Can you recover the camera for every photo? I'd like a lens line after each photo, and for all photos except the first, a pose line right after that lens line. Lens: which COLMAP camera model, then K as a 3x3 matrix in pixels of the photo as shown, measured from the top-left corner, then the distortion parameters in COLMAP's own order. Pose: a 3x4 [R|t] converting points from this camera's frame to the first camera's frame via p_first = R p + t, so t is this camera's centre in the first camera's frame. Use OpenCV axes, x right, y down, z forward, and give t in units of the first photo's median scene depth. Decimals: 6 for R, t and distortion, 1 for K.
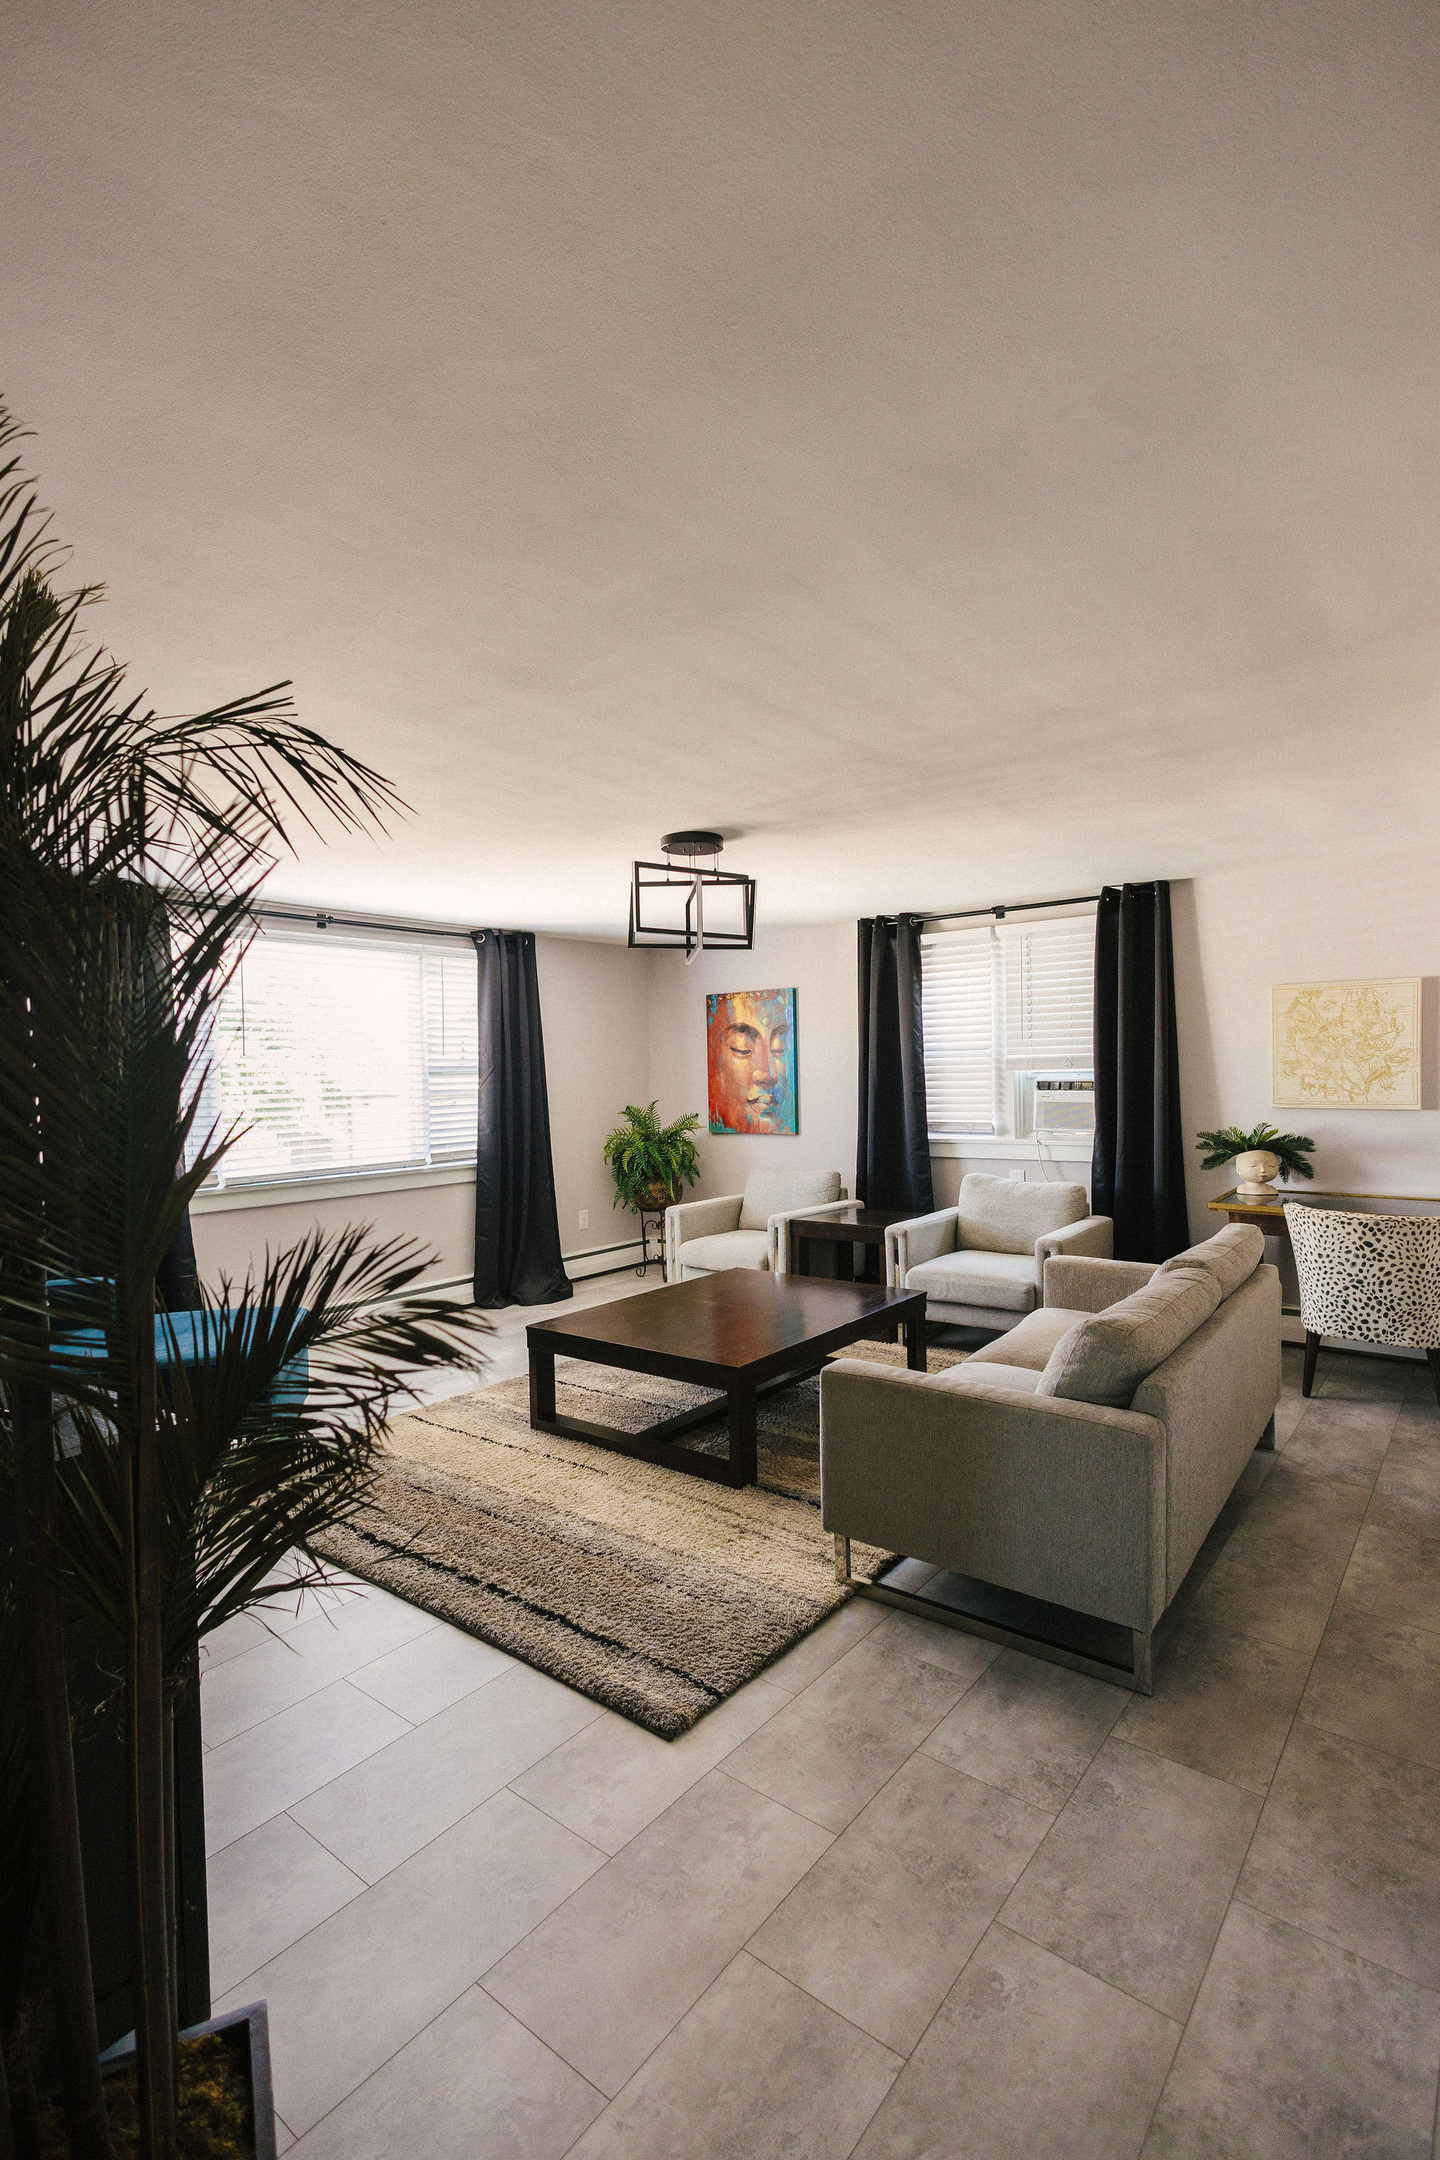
lens RADIAL K [[978.5, 0, 718.0], [0, 978.5, 1073.2], [0, 0, 1]] dist [0.015059, -0.002553]
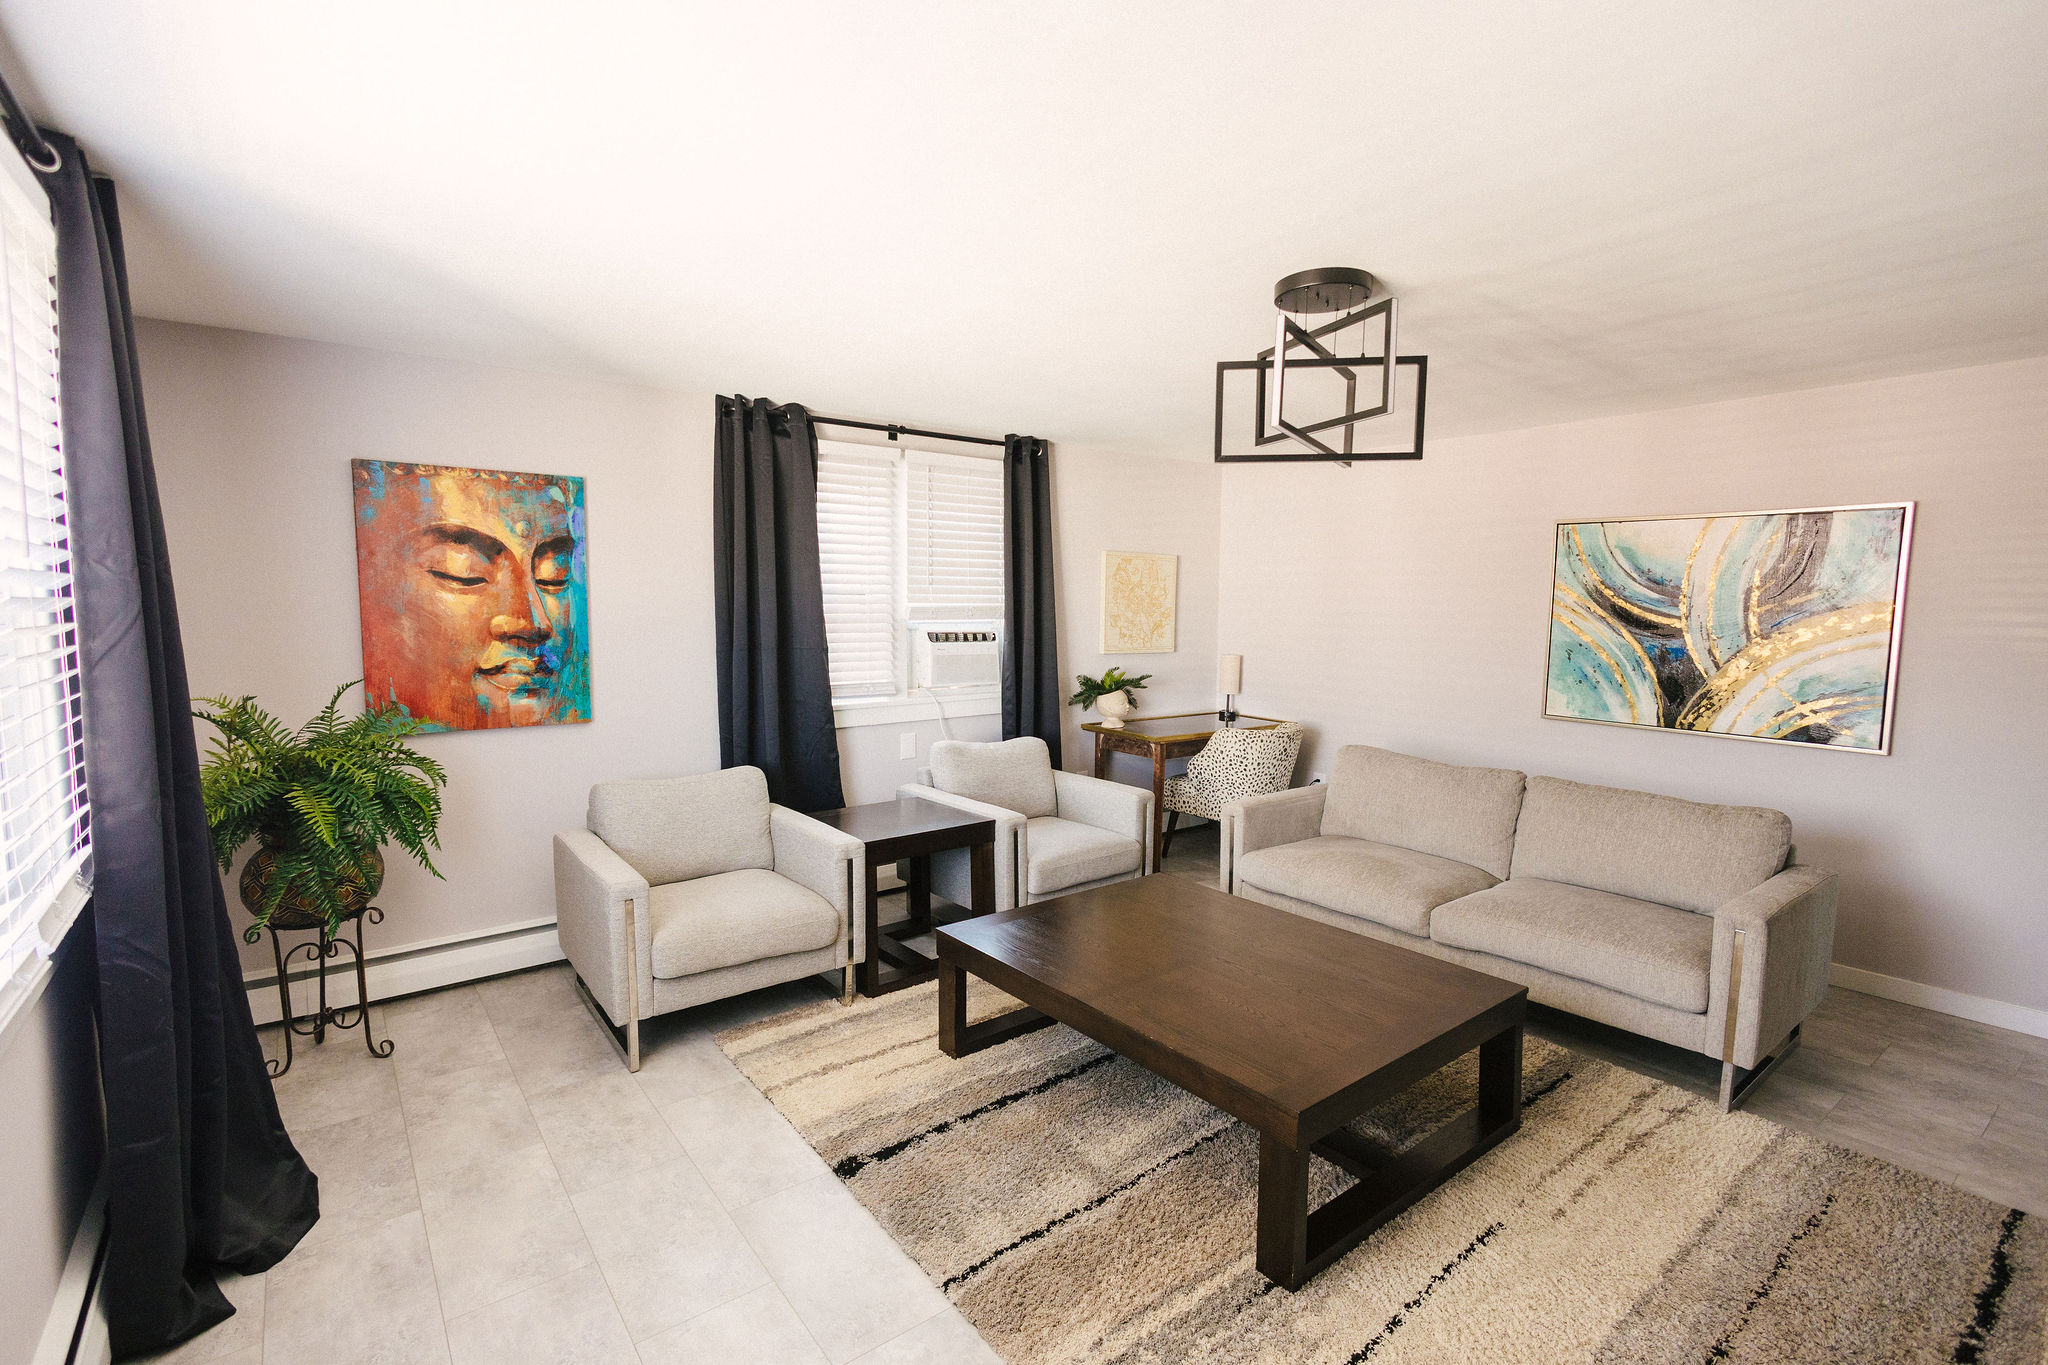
lens RADIAL K [[919.7, 0, 1031.9], [0, 919.7, 684.8], [0, 0, 1]] dist [0.012406, -0.000995]
pose [[0.258189, -0.064933, 0.963910, -0.498780], [-0.011215, 0.997470, 0.070197, -0.004663], [-0.966029, -0.028934, 0.256808, 0.727938]]
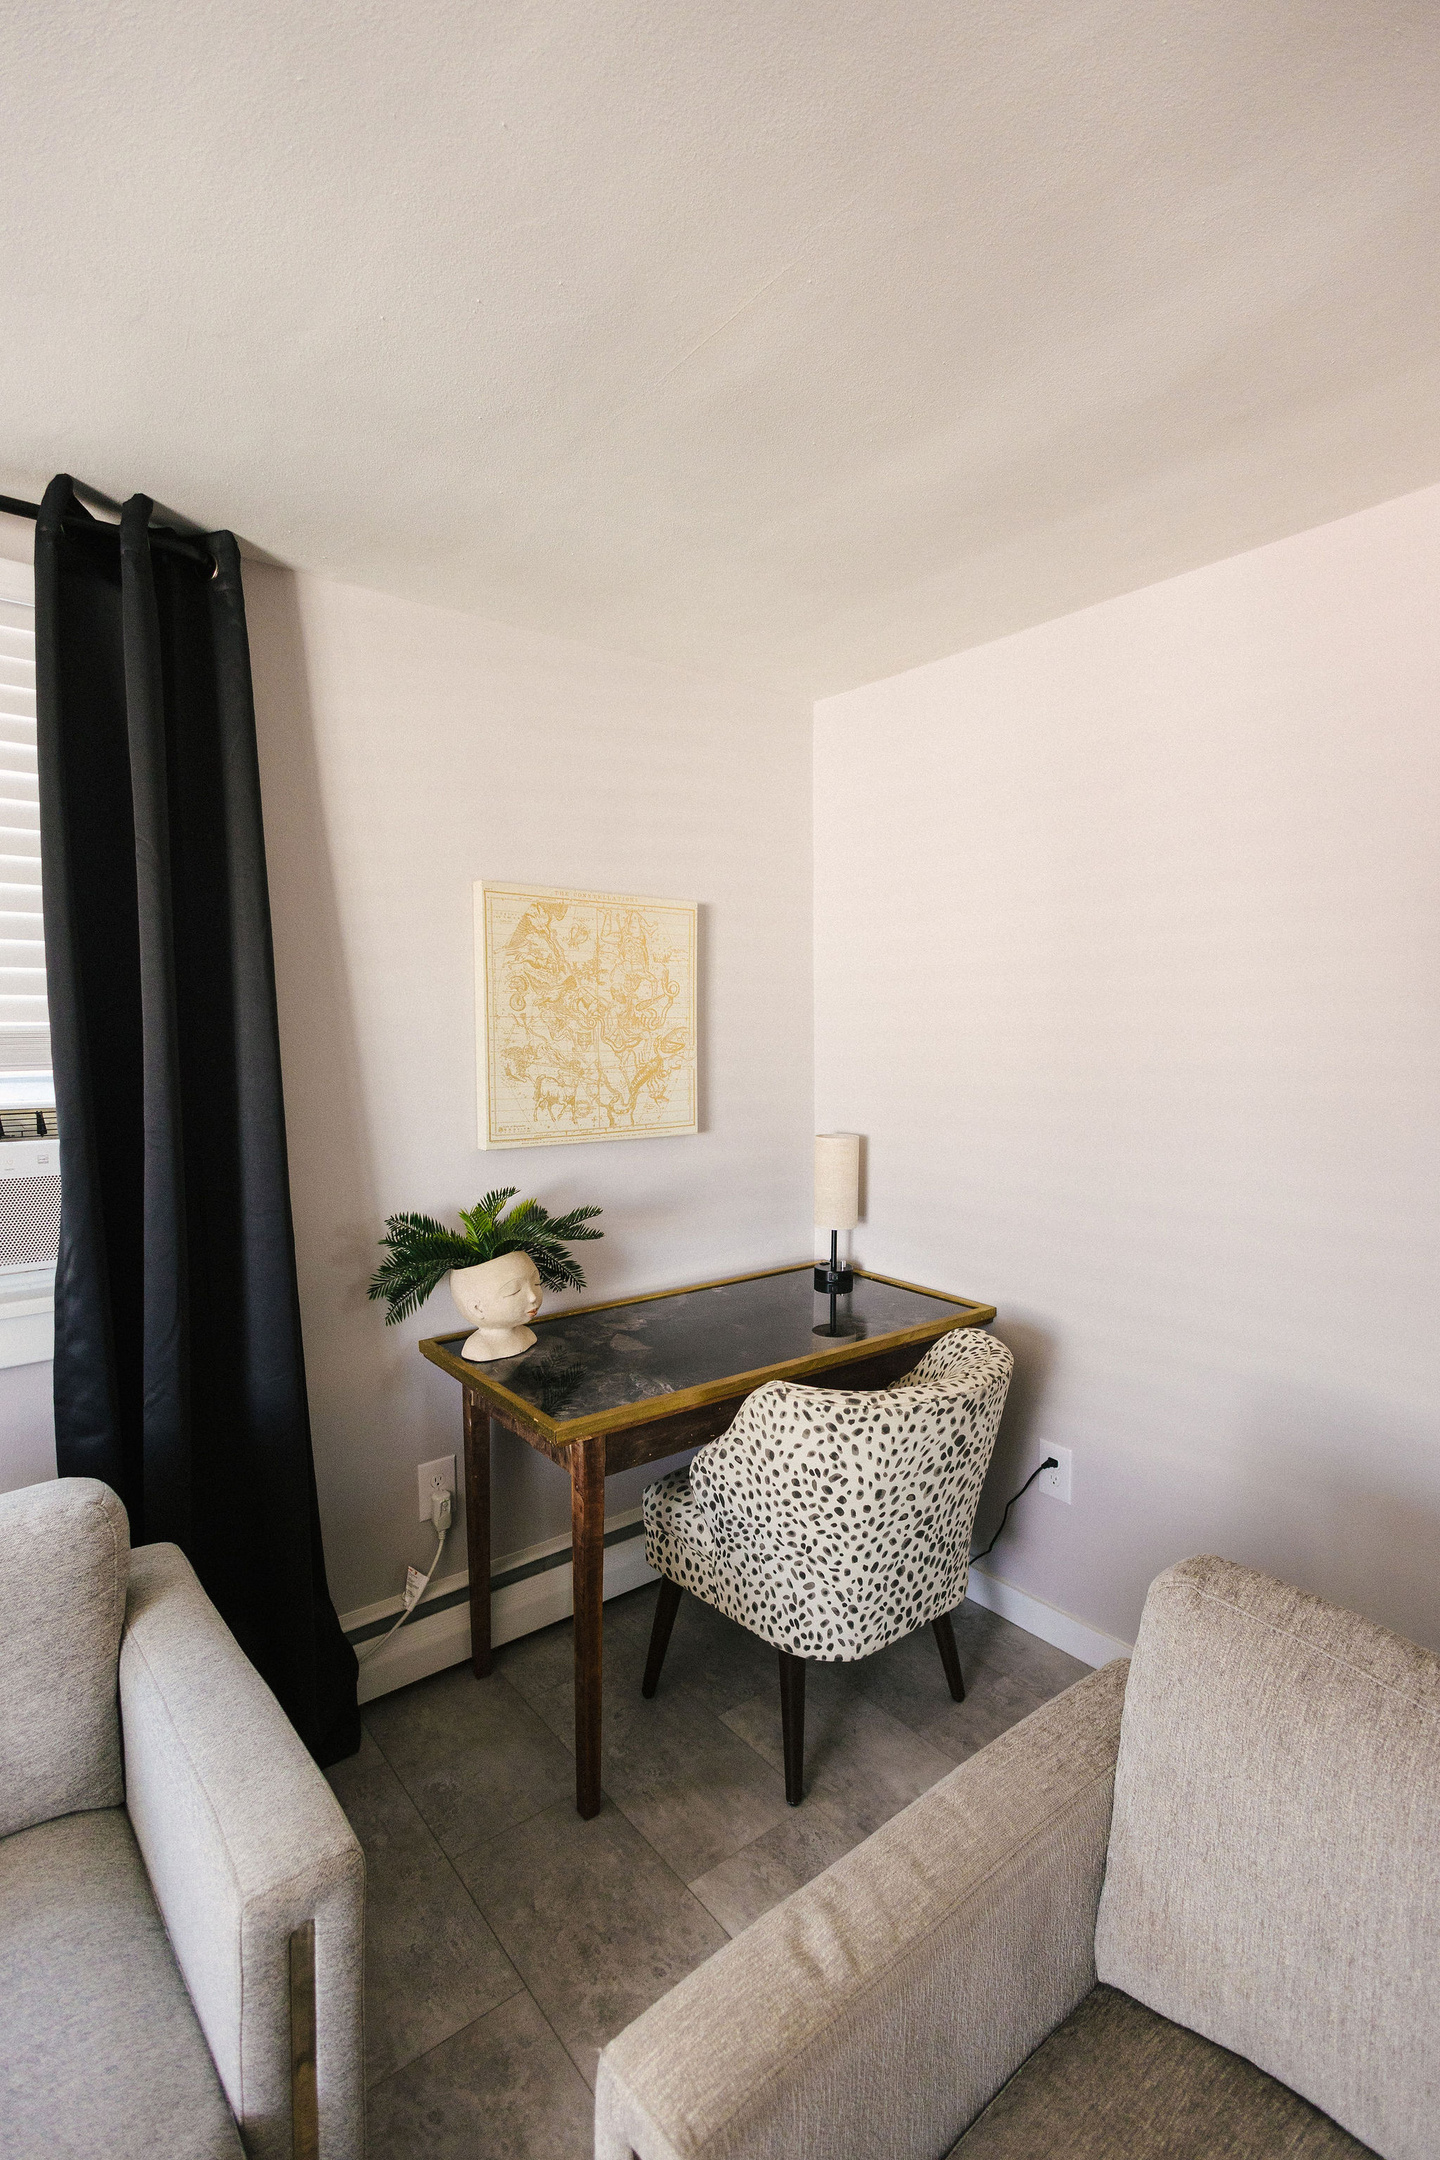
lens RADIAL K [[1003.6, 0, 715.1], [0, 1003.6, 1113.1], [0, 0, 1]] dist [0.012600, -0.000775]
pose [[0.256452, -0.059245, 0.964739, 0.126786], [0.005590, 0.998194, 0.059814, -0.008836], [-0.966541, -0.009947, 0.256320, 0.711074]]
